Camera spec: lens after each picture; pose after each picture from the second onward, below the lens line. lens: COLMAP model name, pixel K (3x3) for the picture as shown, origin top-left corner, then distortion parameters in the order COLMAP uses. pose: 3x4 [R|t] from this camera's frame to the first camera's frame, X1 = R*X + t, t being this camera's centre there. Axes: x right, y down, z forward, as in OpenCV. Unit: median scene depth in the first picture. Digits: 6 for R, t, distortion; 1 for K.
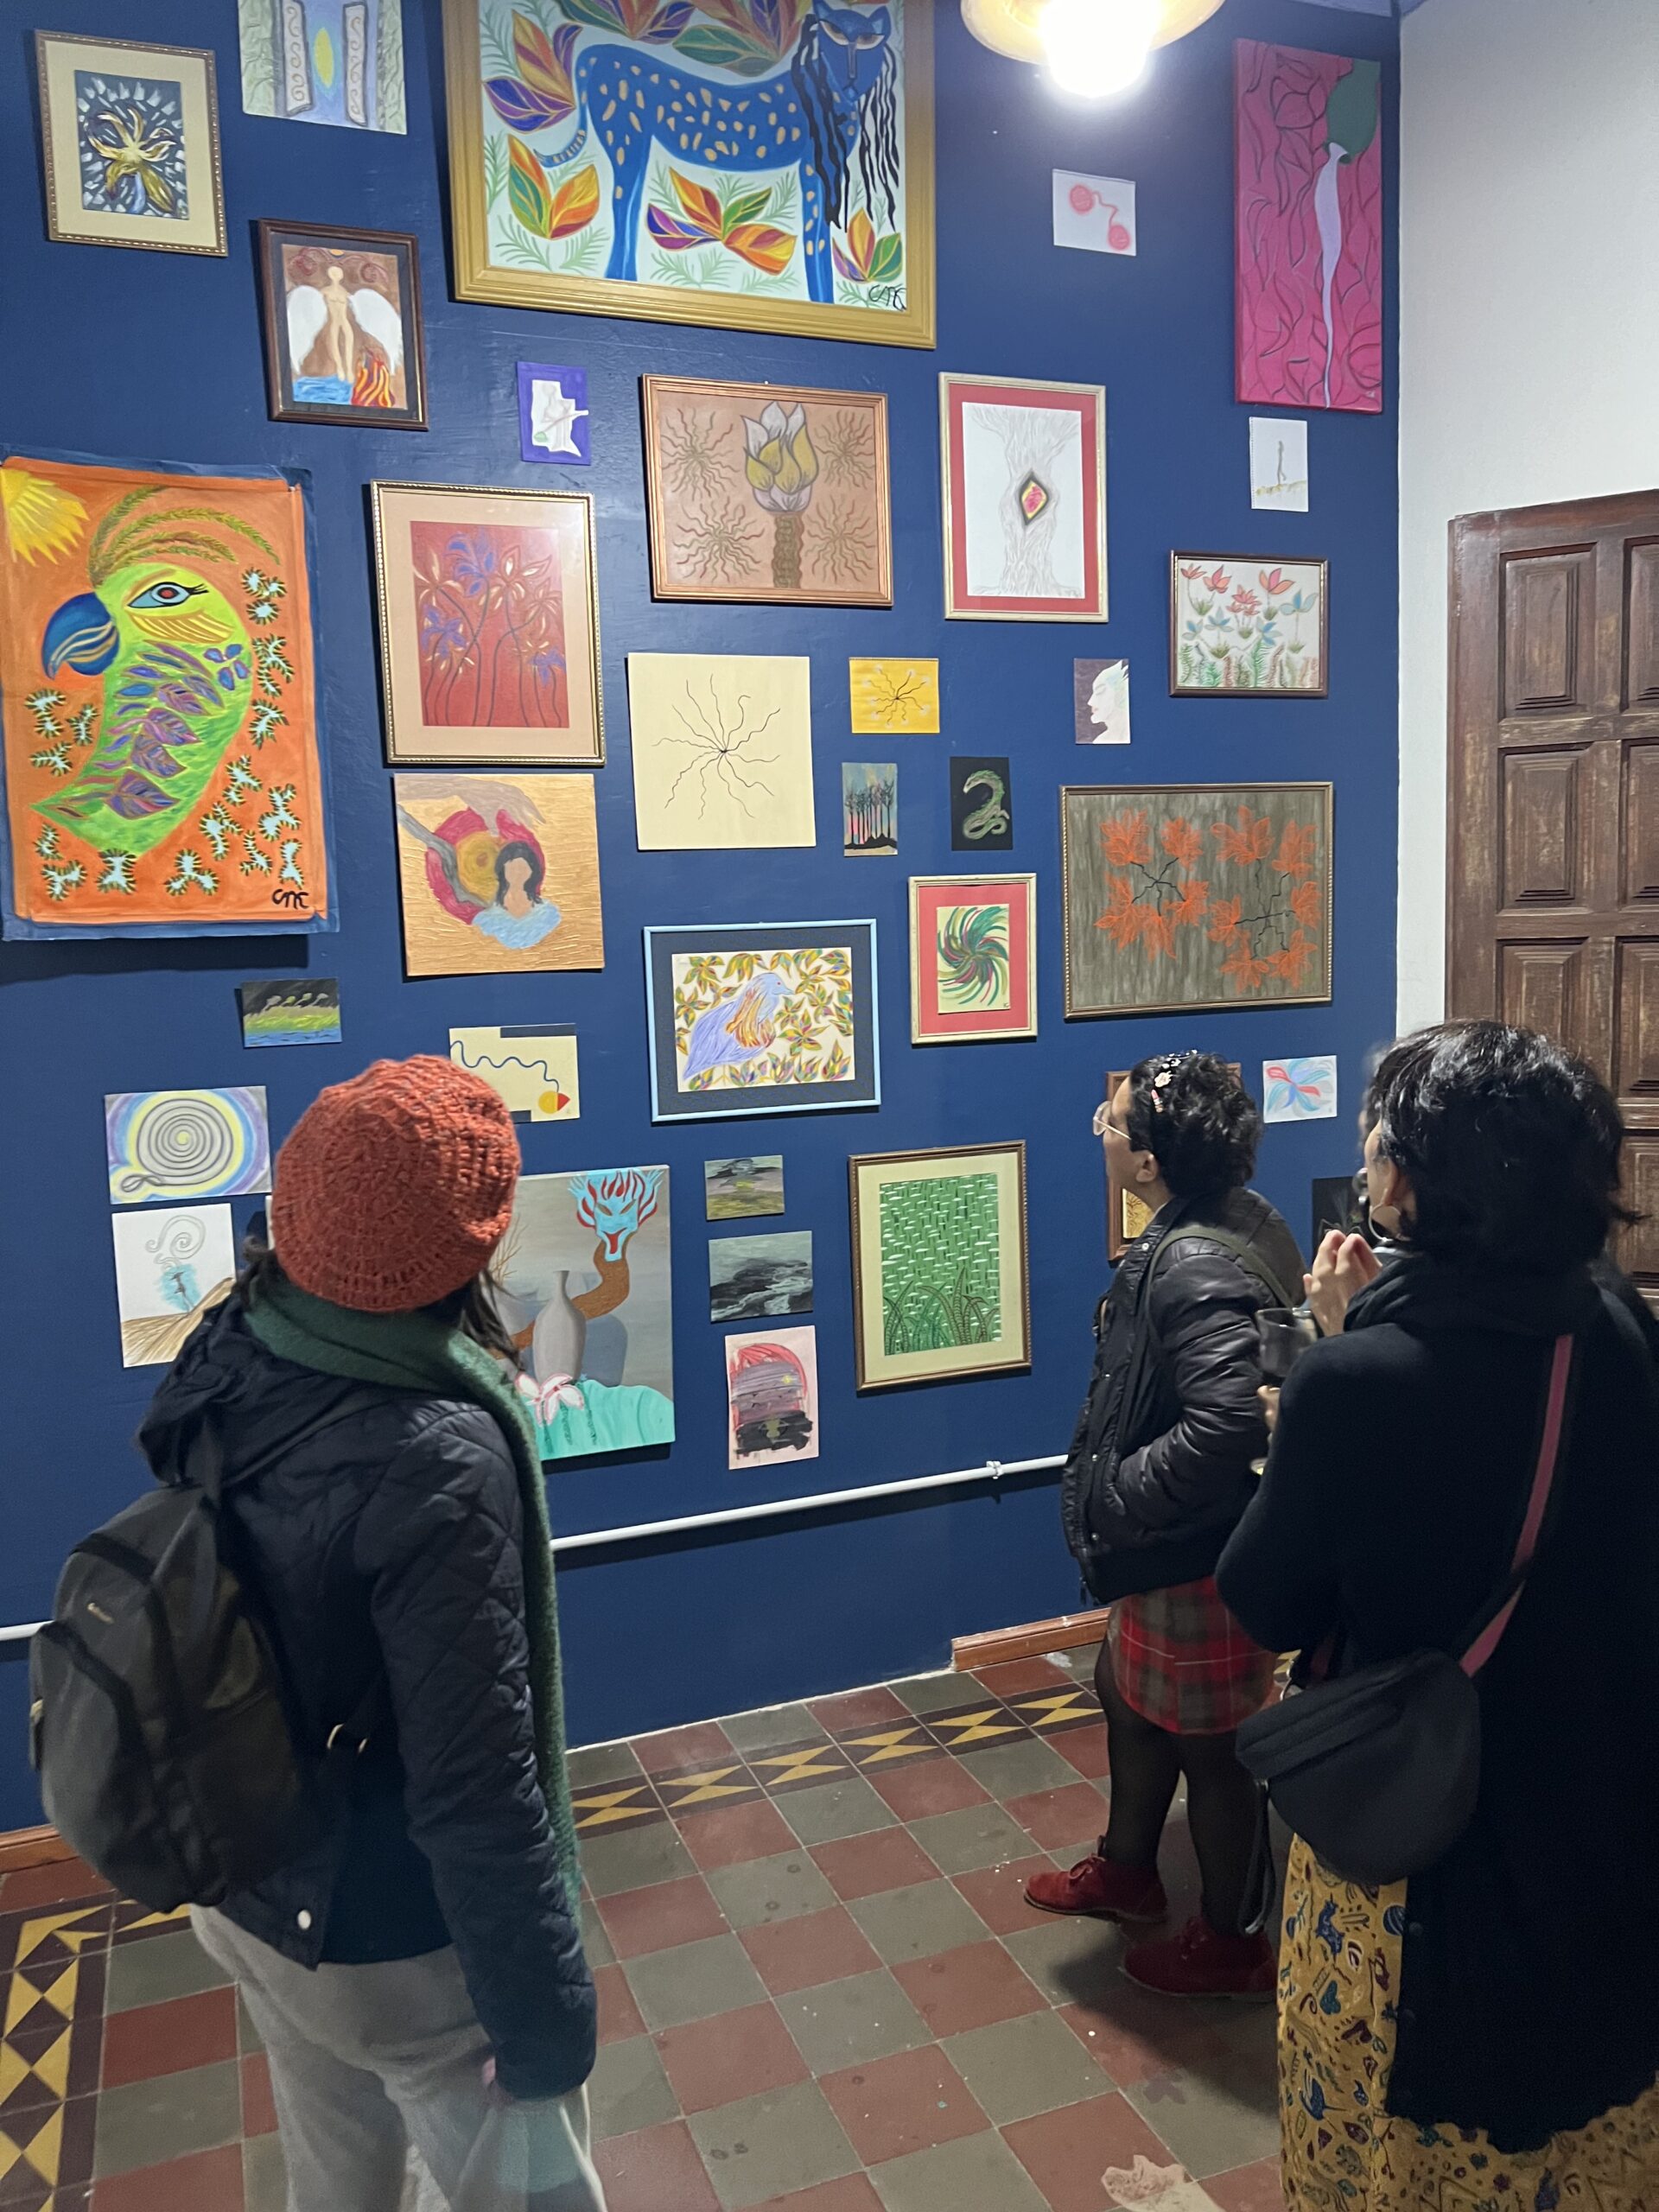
lens RADIAL K [[1674.5, 0, 826.5], [0, 1674.5, 1091.9], [0, 0, 1]] dist [0.052172, -0.059249]
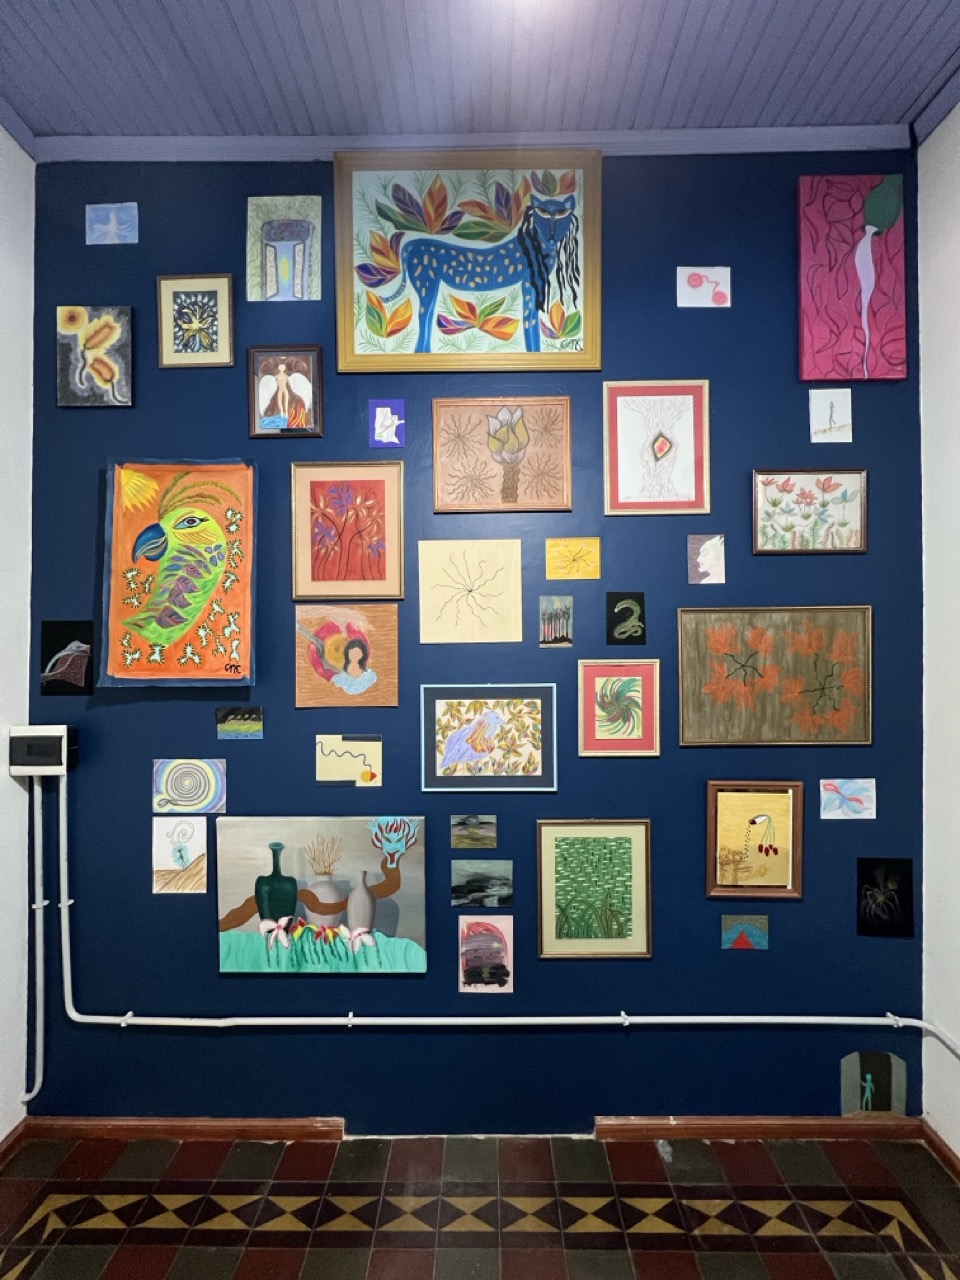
lens RADIAL K [[508.0, 0, 482.0], [0, 508.0, 637.6], [0, 0, 1]] dist [-0.001735, 0.000291]
pose [[0.929612, 0.025094, -0.367685, 0.161700], [-0.059496, 0.994811, -0.082527, -0.110390], [0.363706, 0.098594, 0.926281, 0.508843]]
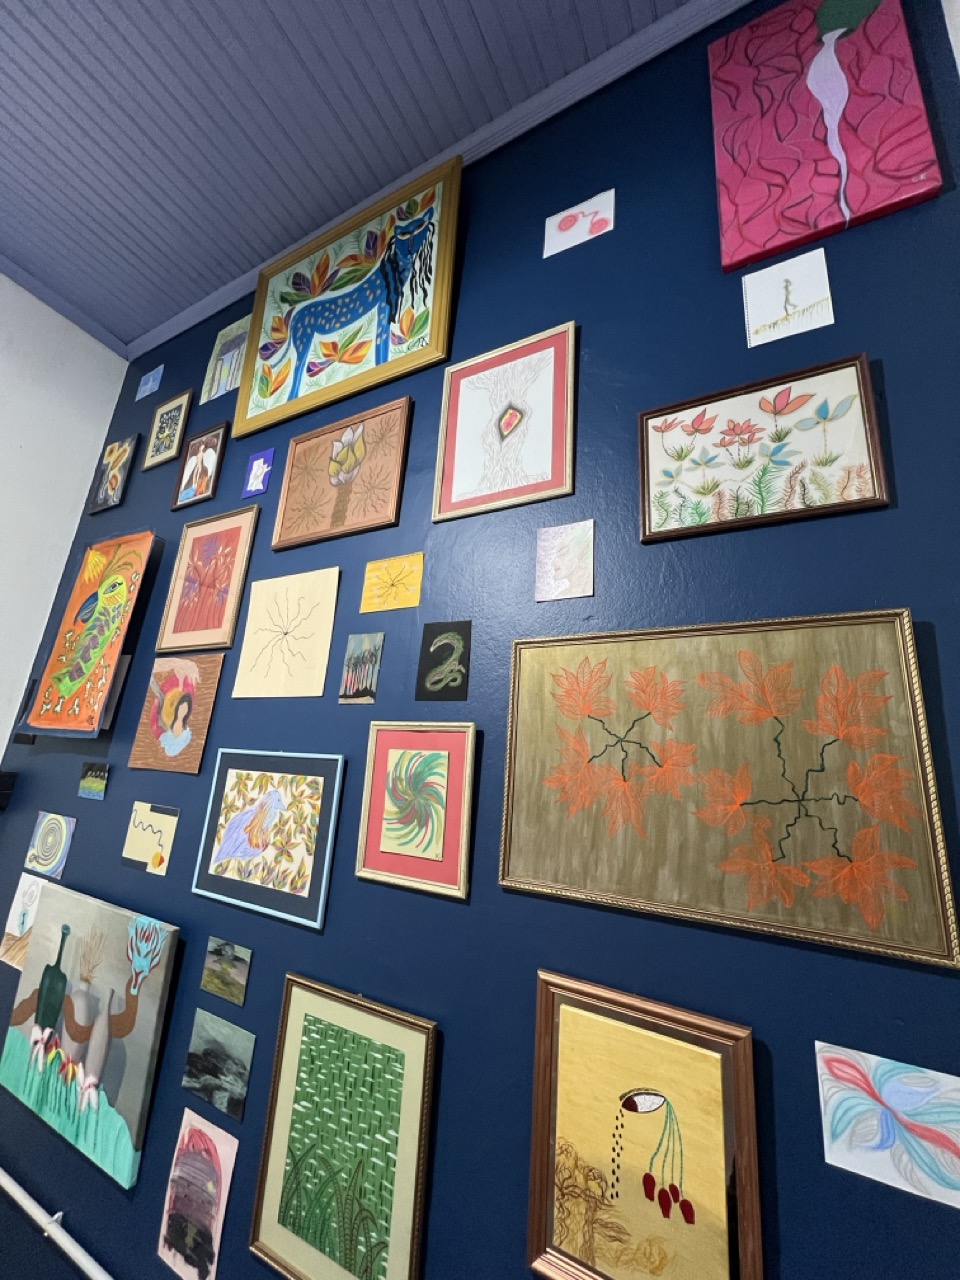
lens RADIAL K [[517.4, 0, 477.2], [0, 517.4, 635.7], [0, 0, 1]] dist [-0.000699, -0.000043]
pose [[0.640675, -0.123476, -0.757819, 0.408367], [-0.168009, 0.940522, -0.295283, -0.097332], [0.749205, 0.316501, 0.581823, 0.887181]]
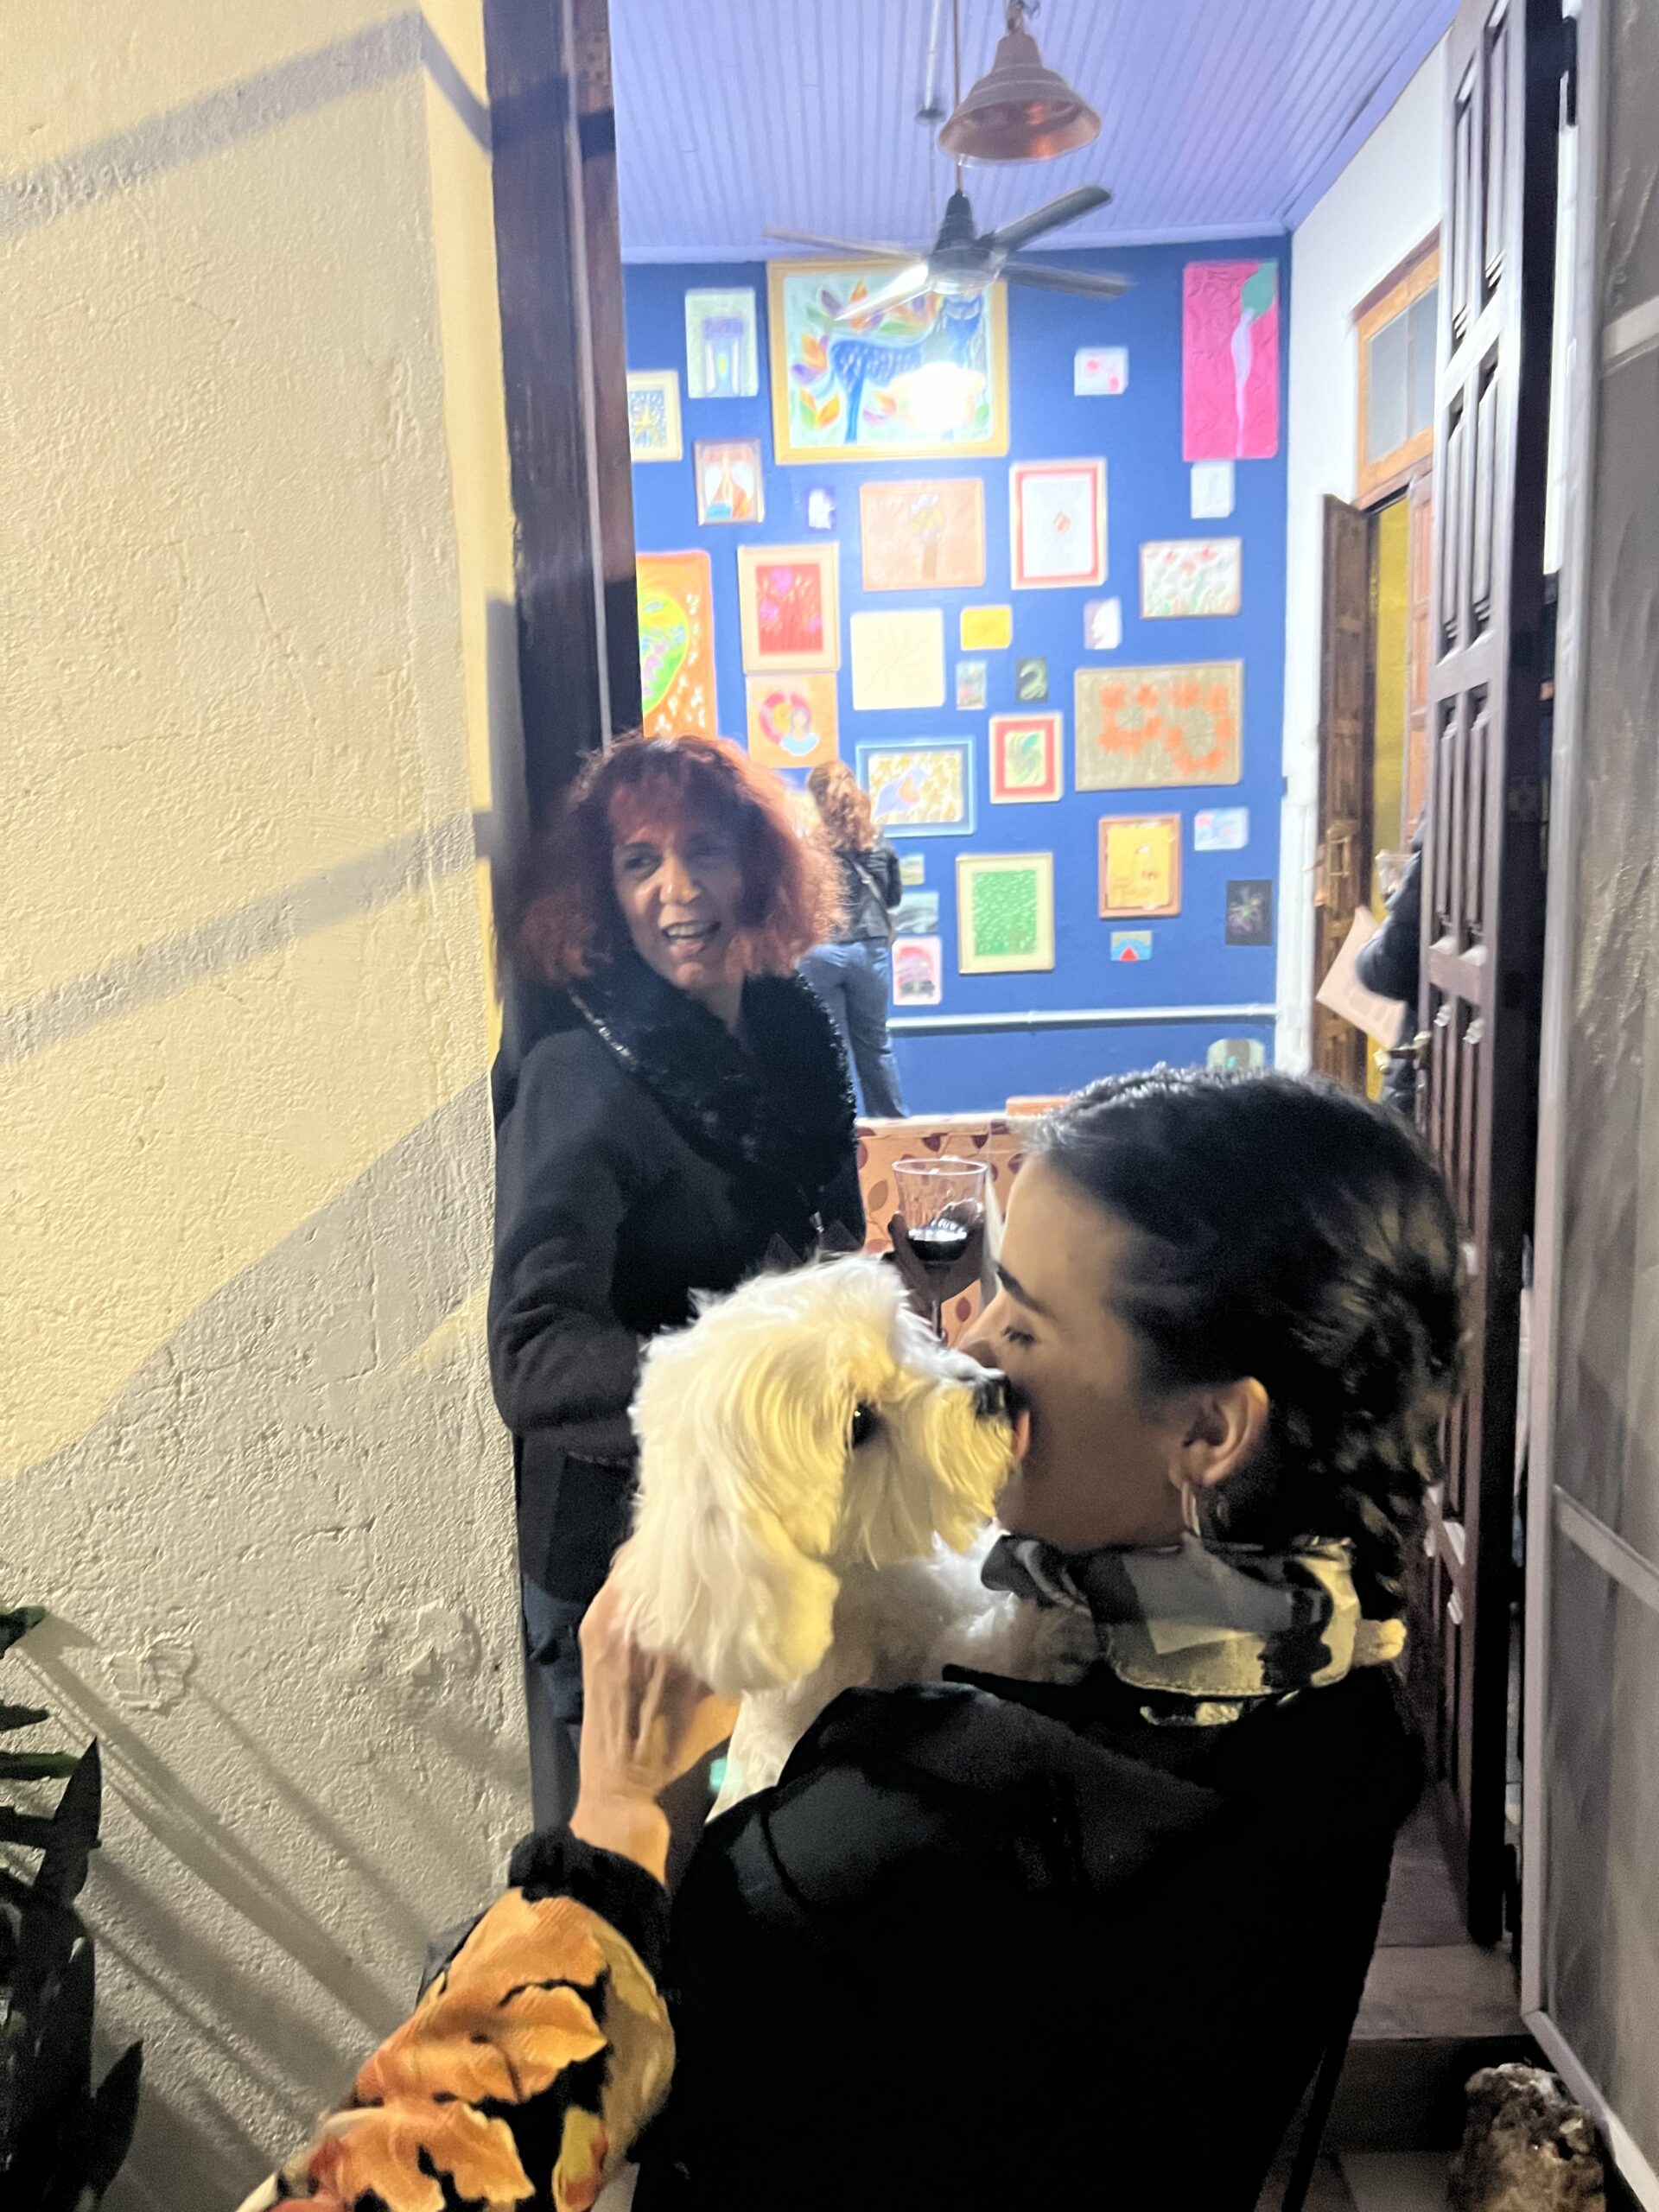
lens RADIAL K [[1674.5, 0, 826.5], [0, 1674.5, 1091.9], [0, 0, 1]] dist [0.052172, -0.059249]
pose [[0.929391, 0.059869, -0.364210, 0.685596], [-0.029871, 0.995721, 0.087453, 0.163610], [0.367887, -0.070399, 0.927202, -1.081448]]
